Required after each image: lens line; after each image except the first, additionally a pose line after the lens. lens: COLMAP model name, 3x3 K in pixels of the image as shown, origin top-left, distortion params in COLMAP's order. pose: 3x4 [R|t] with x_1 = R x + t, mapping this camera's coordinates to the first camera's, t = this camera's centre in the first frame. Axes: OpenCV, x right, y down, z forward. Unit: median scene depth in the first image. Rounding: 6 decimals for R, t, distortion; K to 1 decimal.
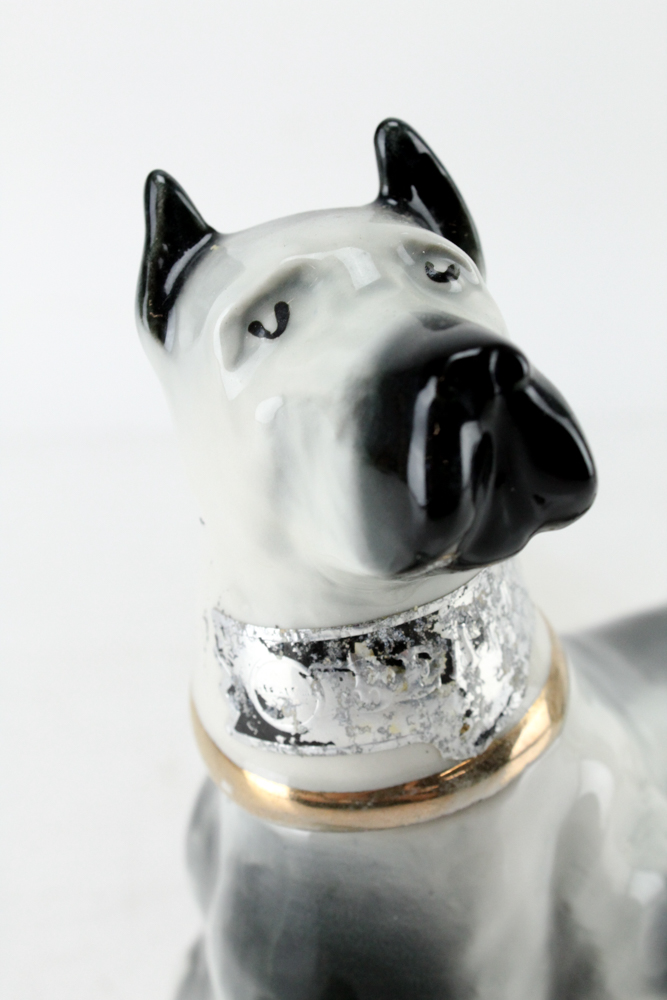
lens RADIAL K [[1733.5, 0, 329.3], [0, 1733.5, 500.8], [0, 0, 1]] dist [-0.093841, 0.000000]
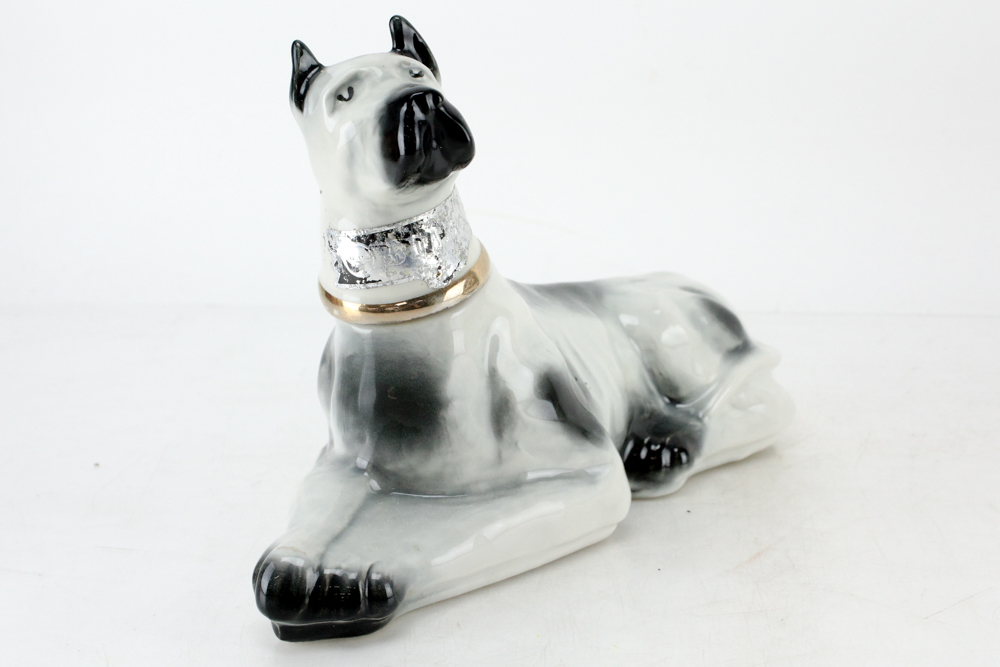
lens RADIAL K [[1634.3, 0, 505.8], [0, 1634.3, 331.3], [0, 0, 1]] dist [-0.085196, 0.000000]
pose [[0.998380, -0.040537, 0.039919, 0.079188], [0.043711, 0.995663, -0.082122, 0.394522], [-0.036417, 0.083733, 0.995823, -1.175003]]
